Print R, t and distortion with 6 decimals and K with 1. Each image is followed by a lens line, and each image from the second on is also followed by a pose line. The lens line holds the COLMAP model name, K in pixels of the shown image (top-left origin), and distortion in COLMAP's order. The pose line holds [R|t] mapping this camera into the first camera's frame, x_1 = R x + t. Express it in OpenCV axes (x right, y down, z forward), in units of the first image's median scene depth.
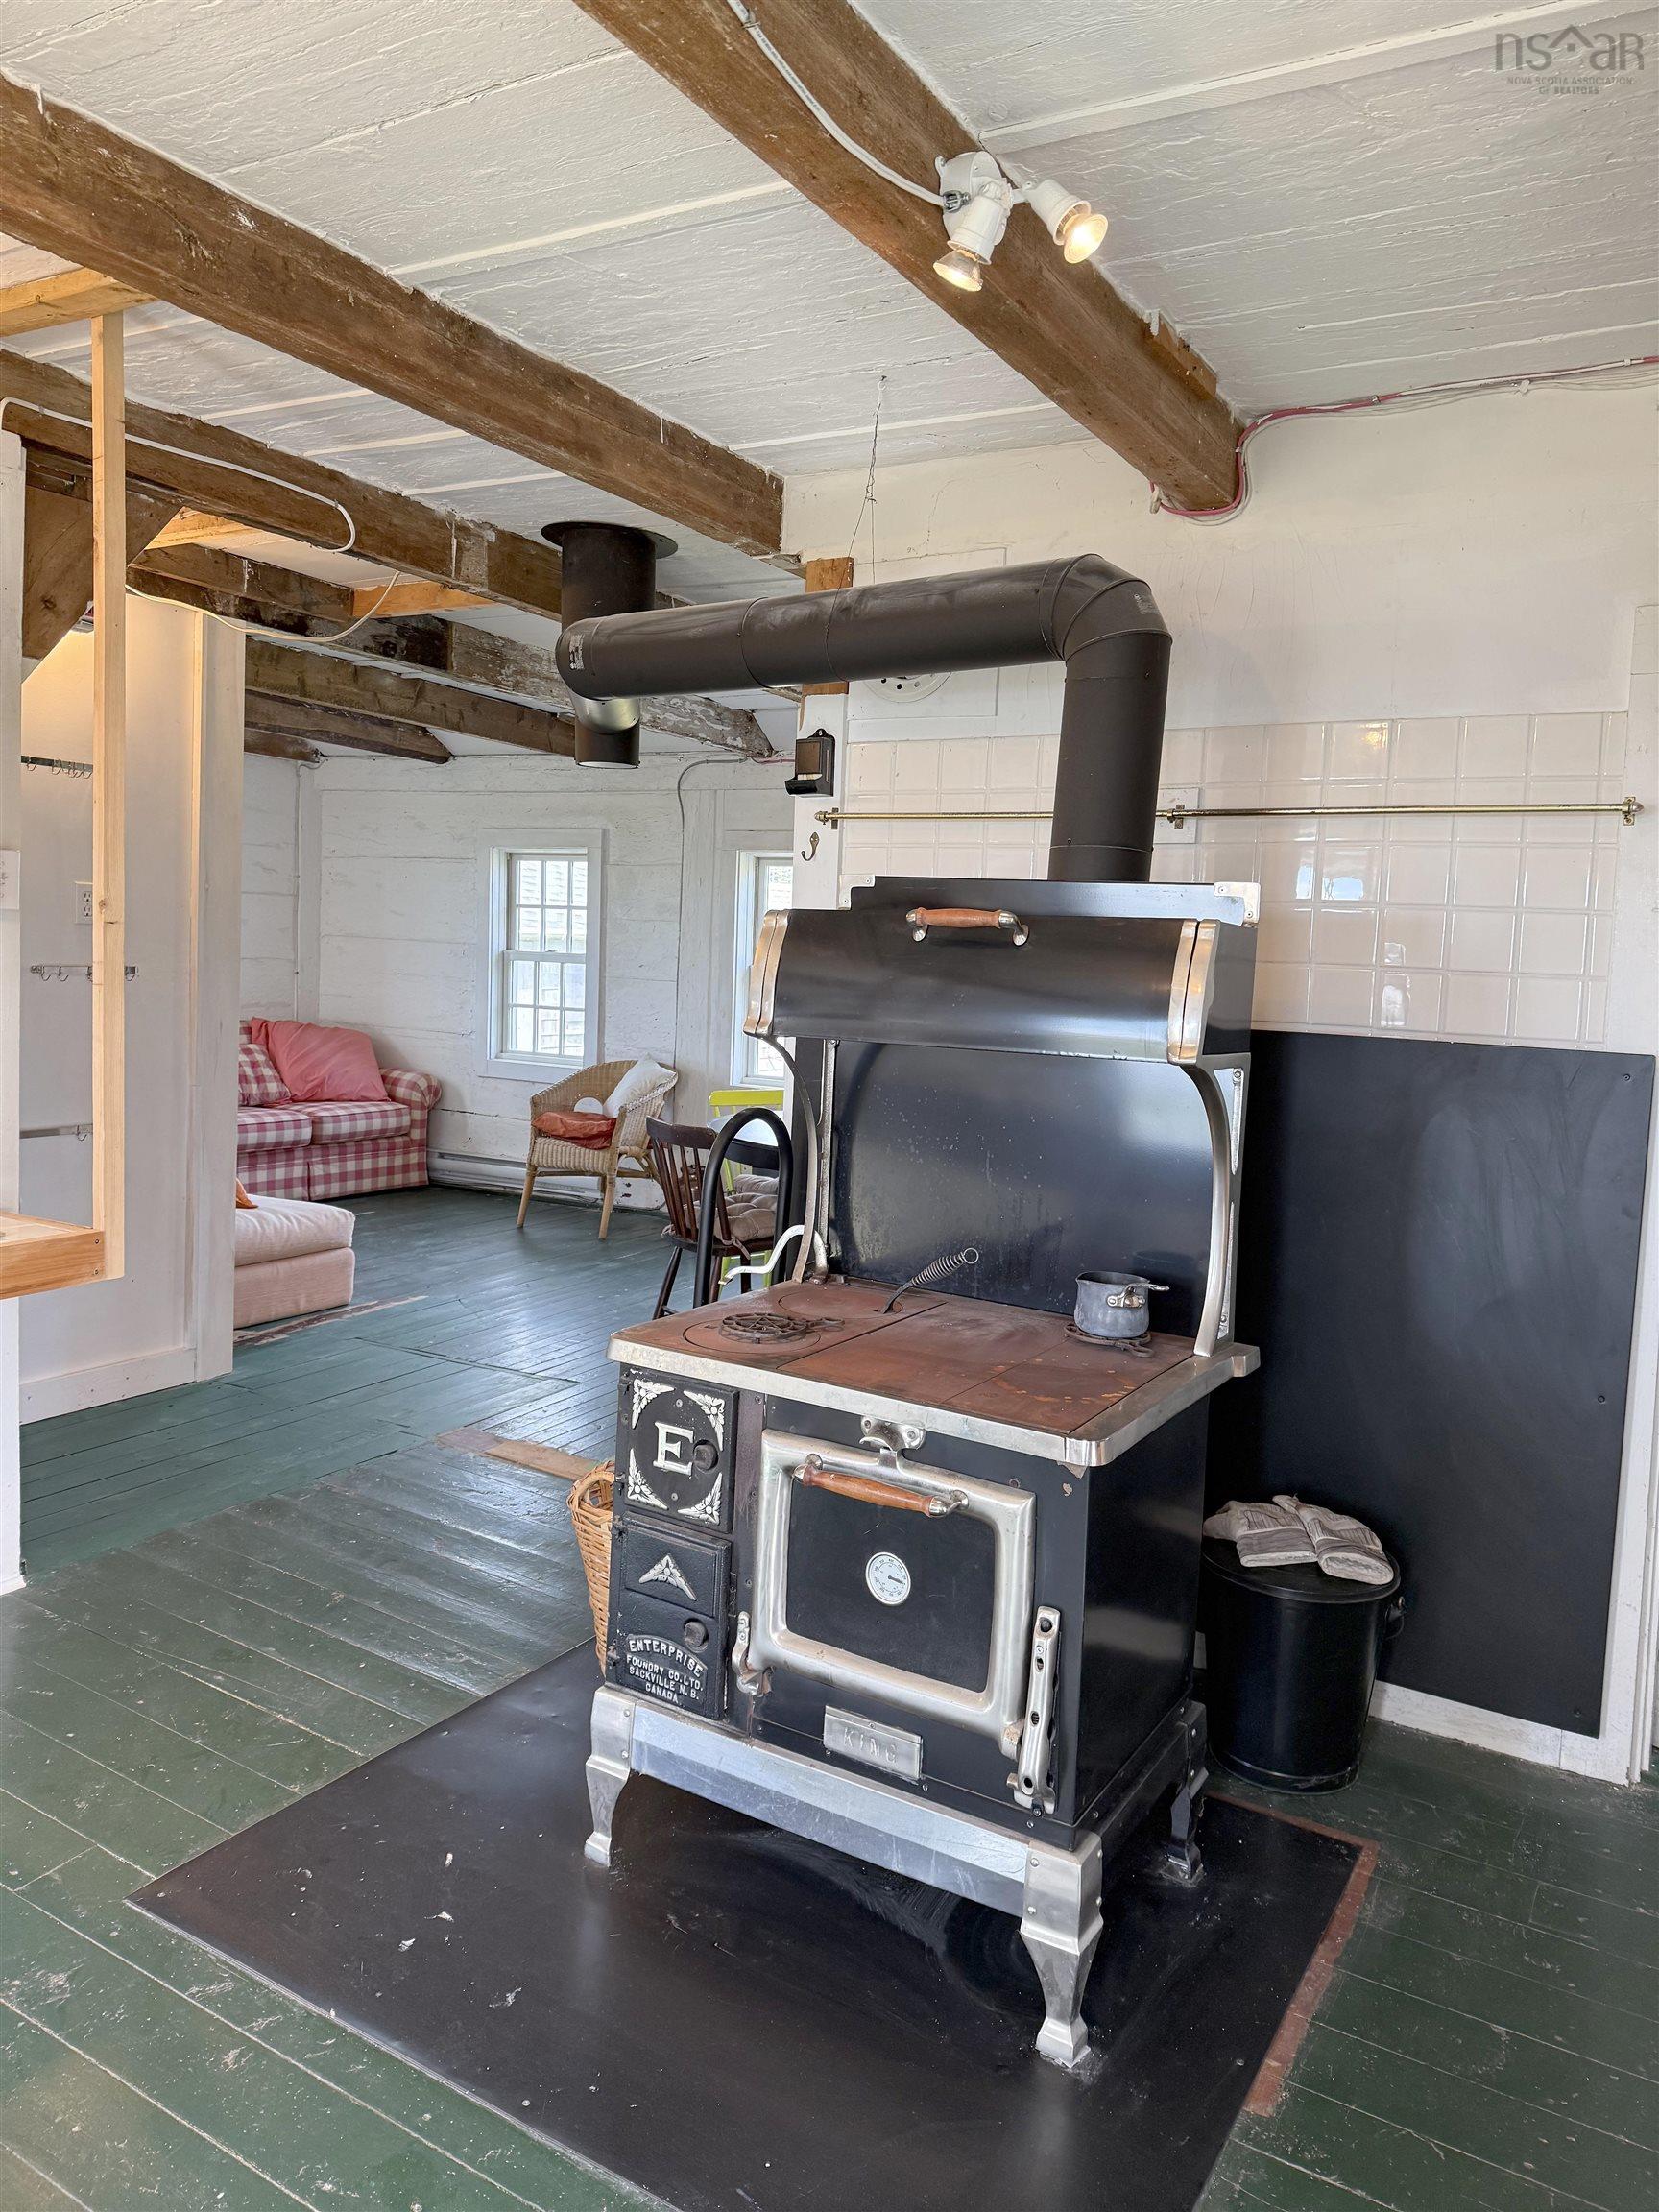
lens RADIAL K [[1552.1, 0, 843.9], [0, 1552.1, 1047.0], [0, 0, 1]] dist [0.125776, -0.190625]
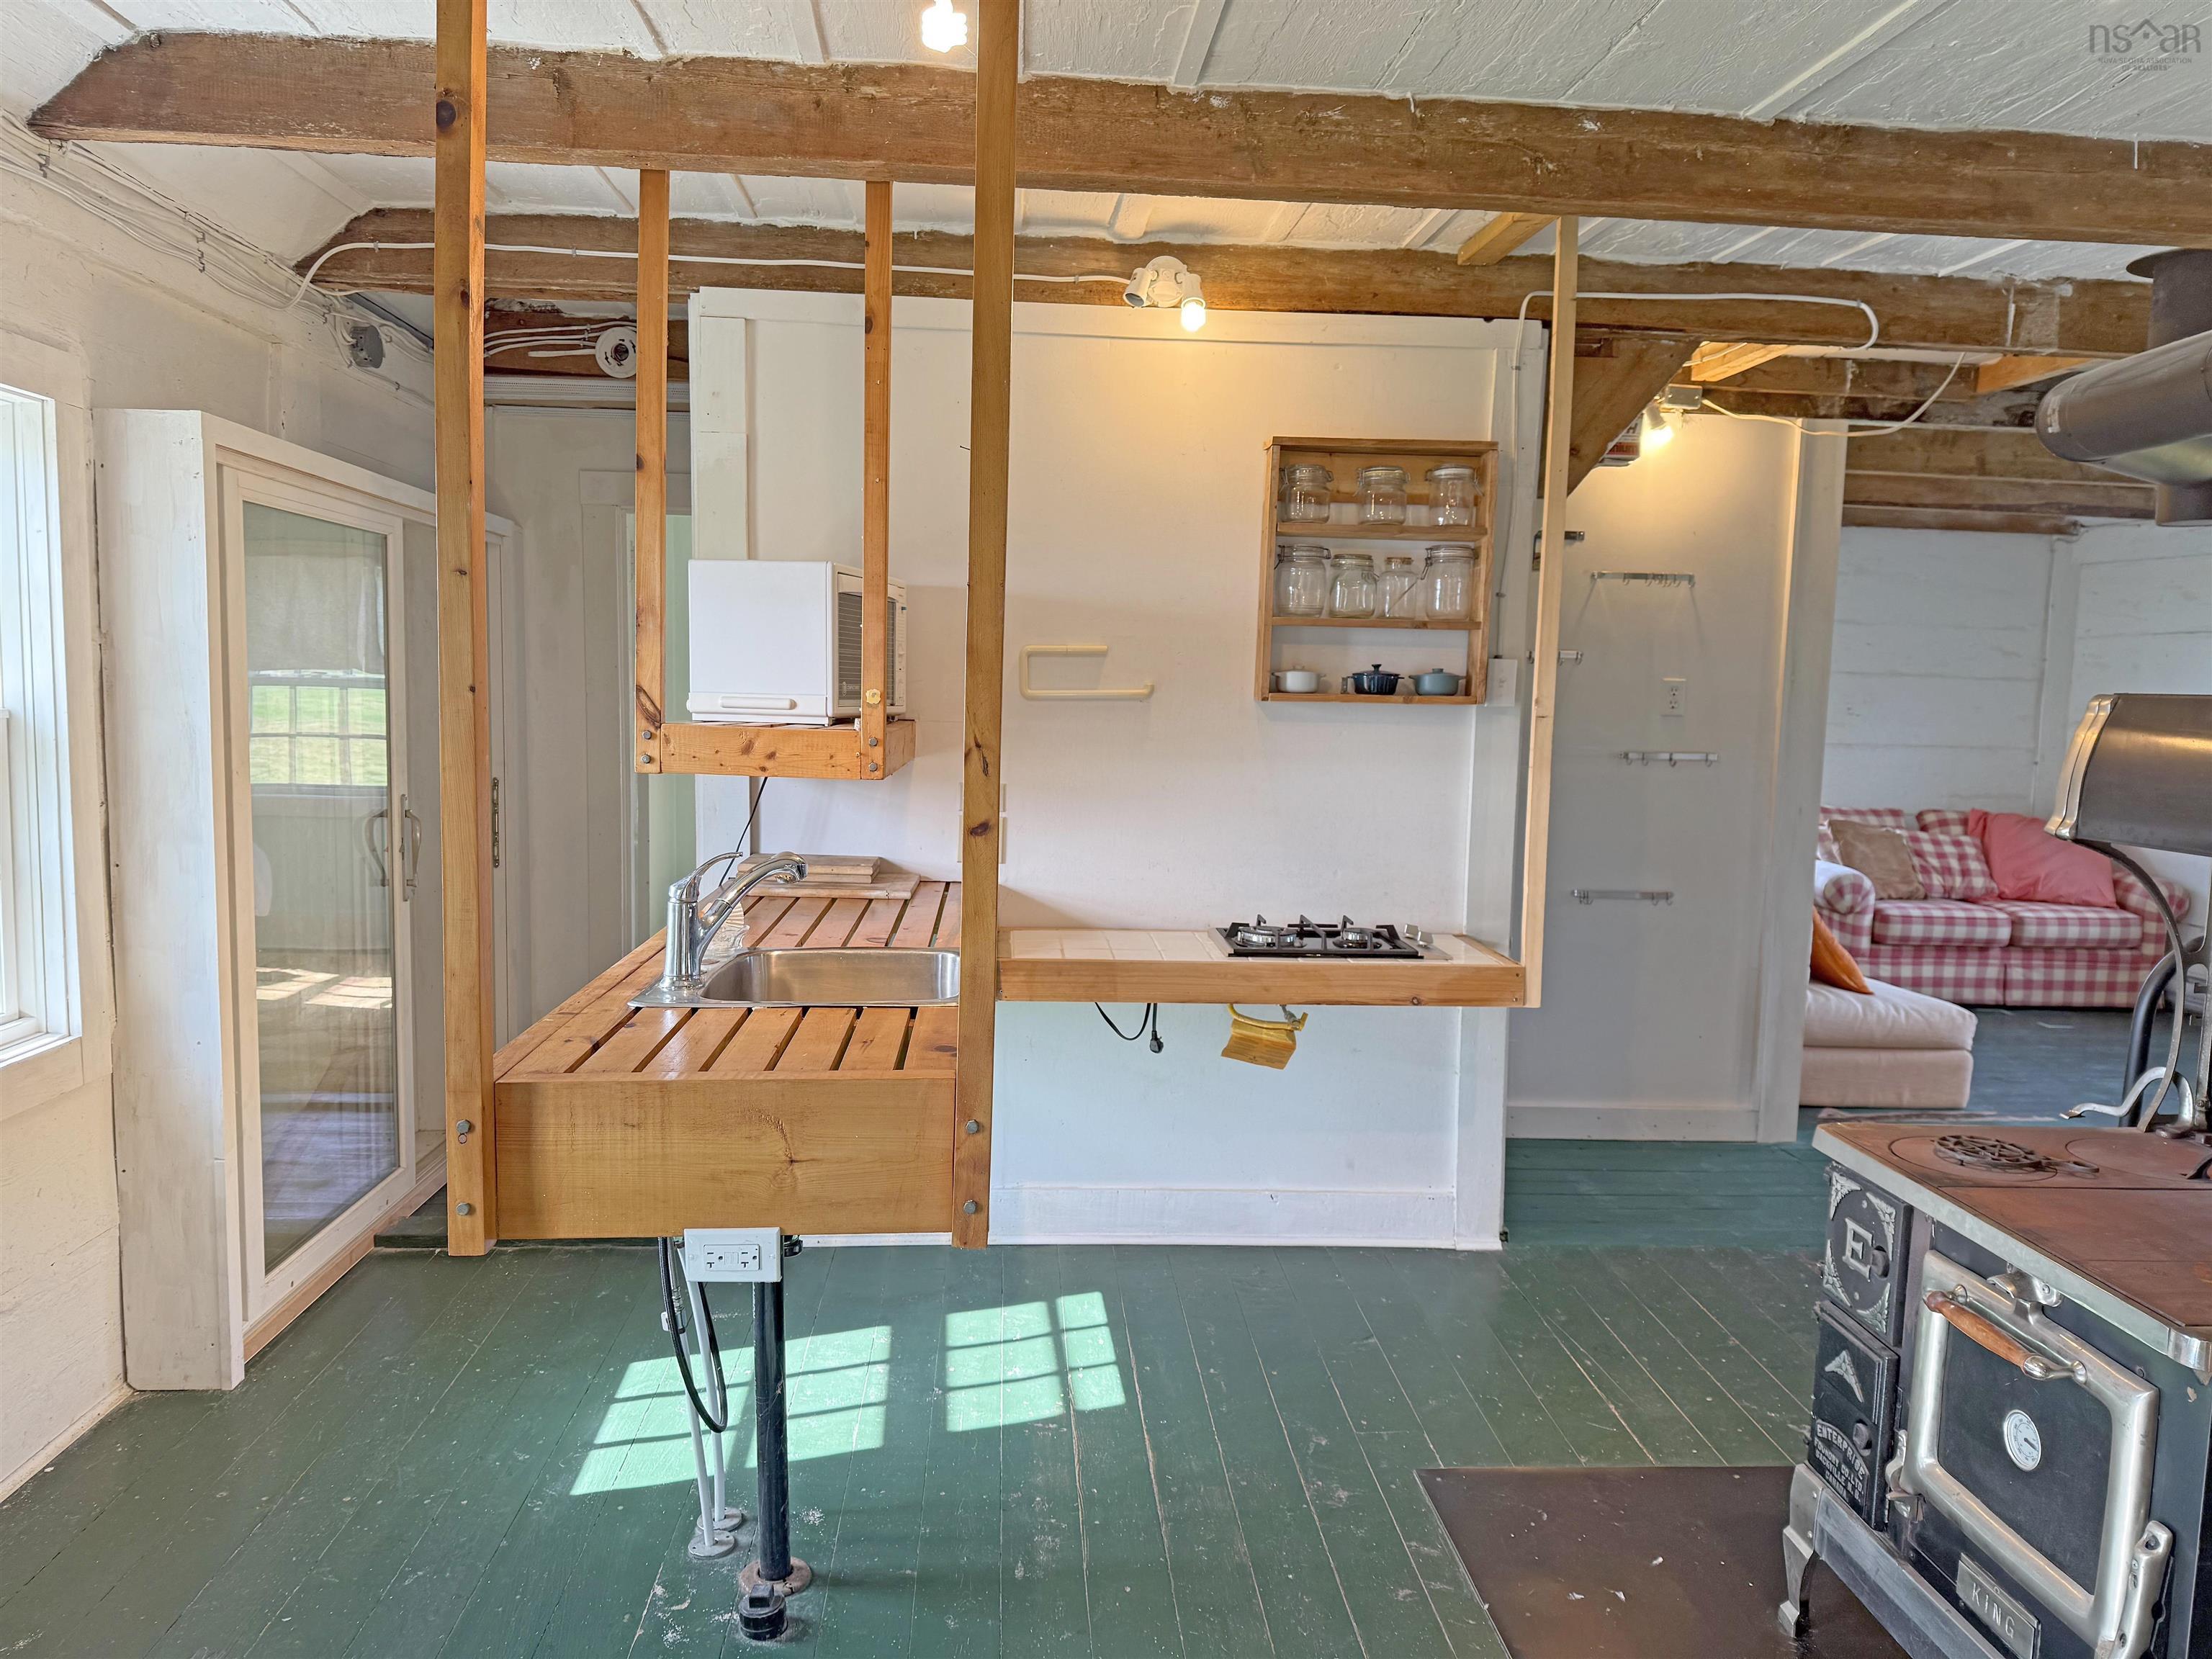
lens RADIAL K [[1570.9, 0, 1071.8], [0, 1570.9, 838.1], [0, 0, 1]] dist [0.005355, -0.029286]
pose [[0.552374, 0.058273, -0.831557, 0.181458], [-0.056379, 0.997881, 0.032478, -0.001488], [0.831688, 0.028943, 0.554489, 0.016495]]
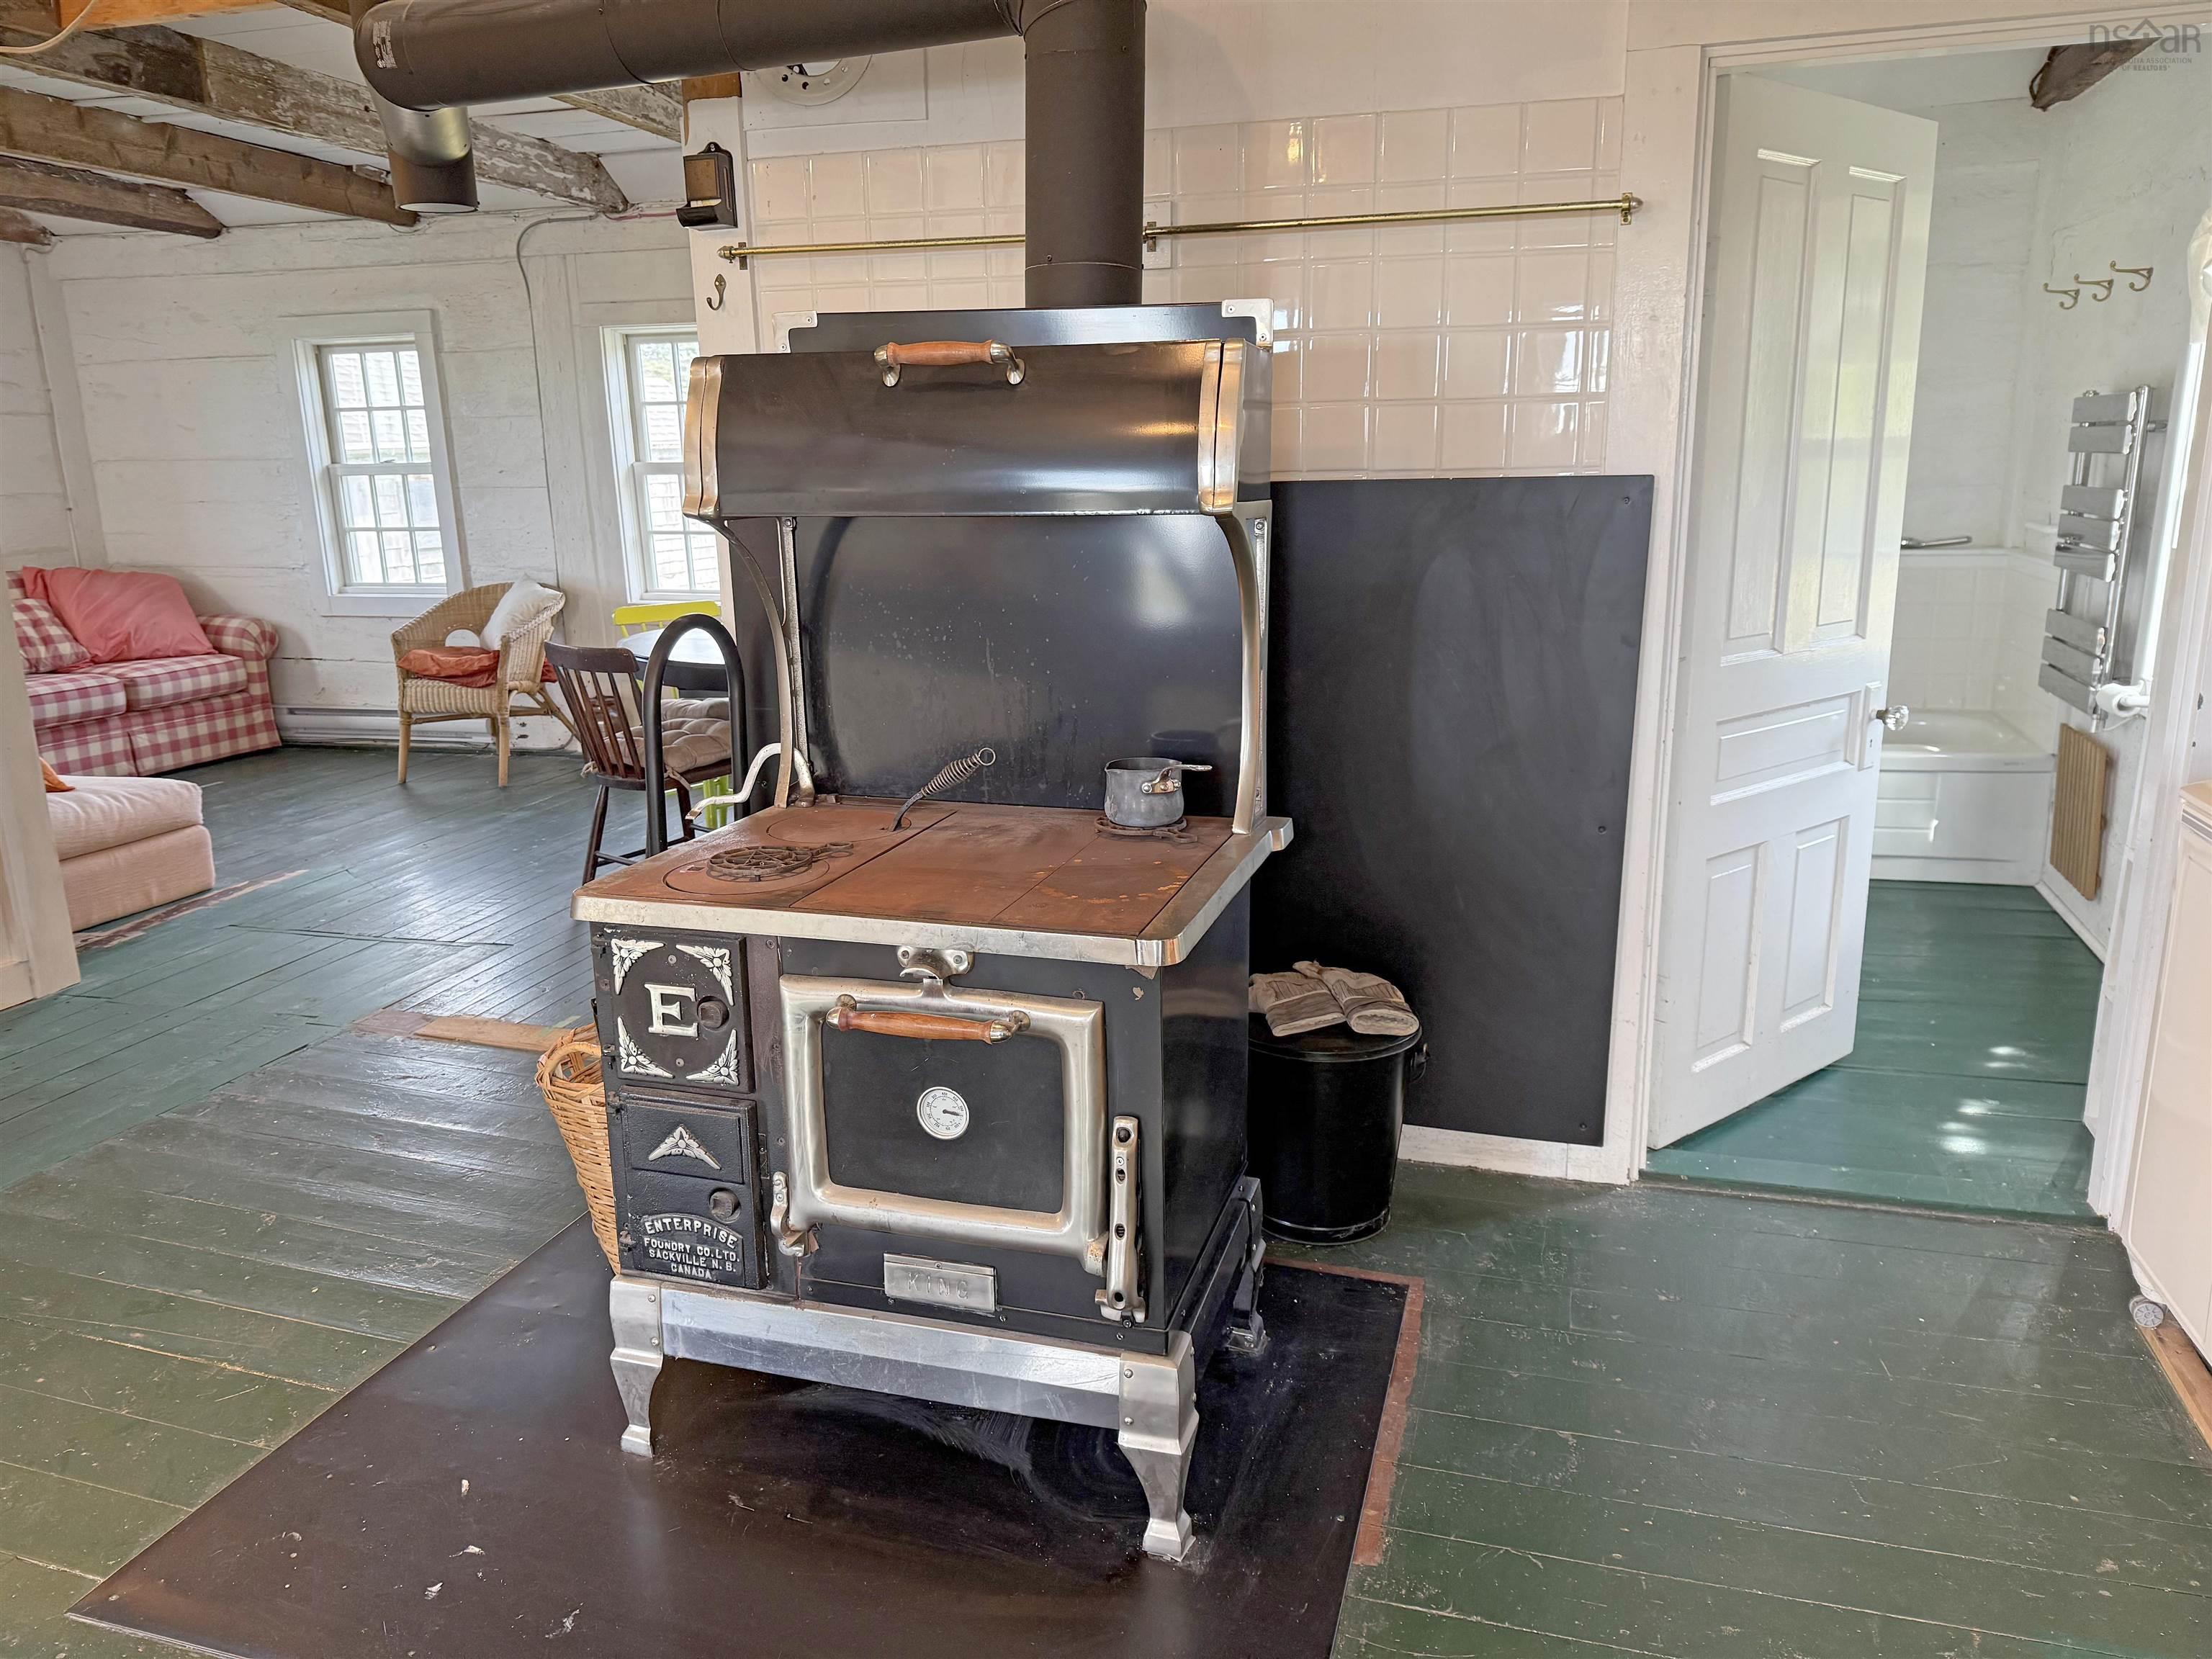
lens RADIAL K [[1574.6, 0, 1121.5], [0, 1574.6, 848.3], [0, 0, 1]] dist [0.009167, -0.023905]
pose [[0.968203, -0.114739, 0.222302, -0.021732], [0.071140, 0.978209, 0.195053, 0.008963], [-0.239838, -0.173036, 0.955268, 0.059155]]
